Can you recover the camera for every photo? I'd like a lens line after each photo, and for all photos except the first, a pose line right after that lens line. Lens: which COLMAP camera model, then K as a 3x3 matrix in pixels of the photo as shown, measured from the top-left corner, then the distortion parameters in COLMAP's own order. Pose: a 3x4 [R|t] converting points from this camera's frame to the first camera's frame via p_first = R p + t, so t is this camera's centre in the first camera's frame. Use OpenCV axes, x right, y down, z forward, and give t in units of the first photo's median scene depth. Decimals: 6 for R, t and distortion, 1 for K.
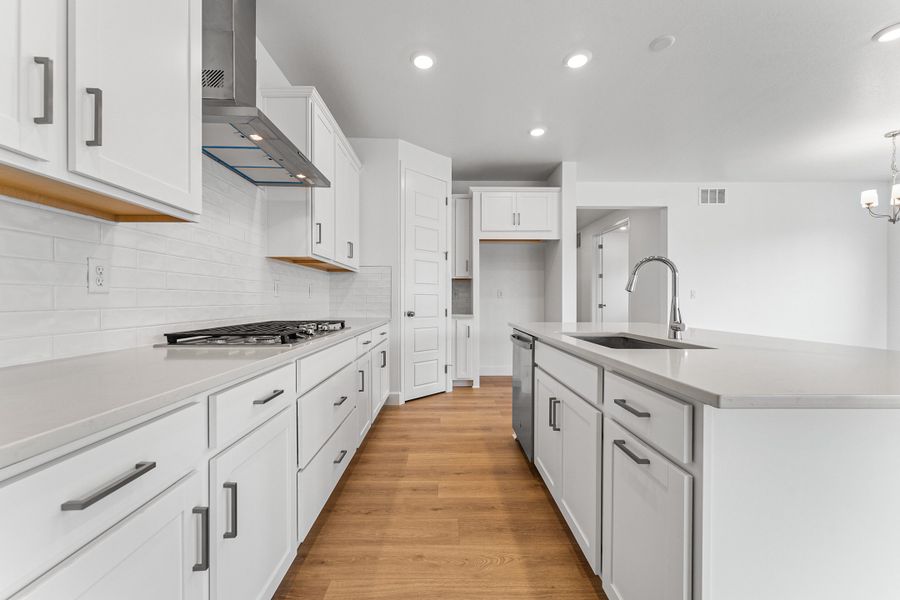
lens RADIAL K [[363.0, 0, 450.0], [0, 363.0, 300.0], [0, 0, 1]] dist [-0.000994, -0.000080]
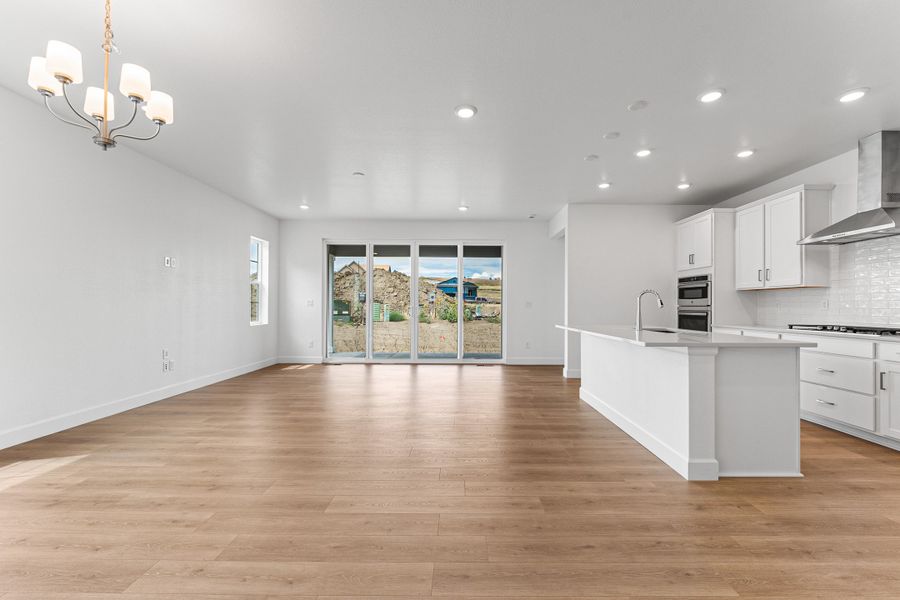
lens RADIAL K [[363.0, 0, 450.0], [0, 363.0, 300.0], [0, 0, 1]] dist [-0.000994, -0.000080]
pose [[-0.999678, -0.009230, 0.023655, 0.596893], [-0.009493, 0.999894, -0.011028, -0.014370], [-0.023551, -0.011249, -0.999659, 1.288068]]
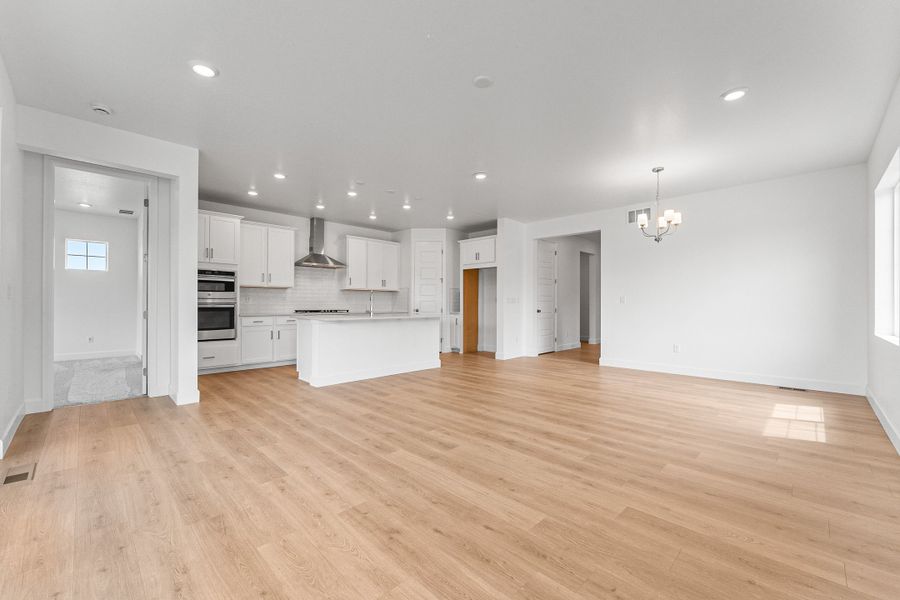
lens RADIAL K [[363.0, 0, 450.0], [0, 363.0, 300.0], [0, 0, 1]] dist [-0.000994, -0.000080]
pose [[0.698538, -0.003989, -0.715562, 1.326198], [-0.004571, 0.999939, -0.010037, -0.000729], [0.715559, 0.010283, 0.698477, -0.284504]]
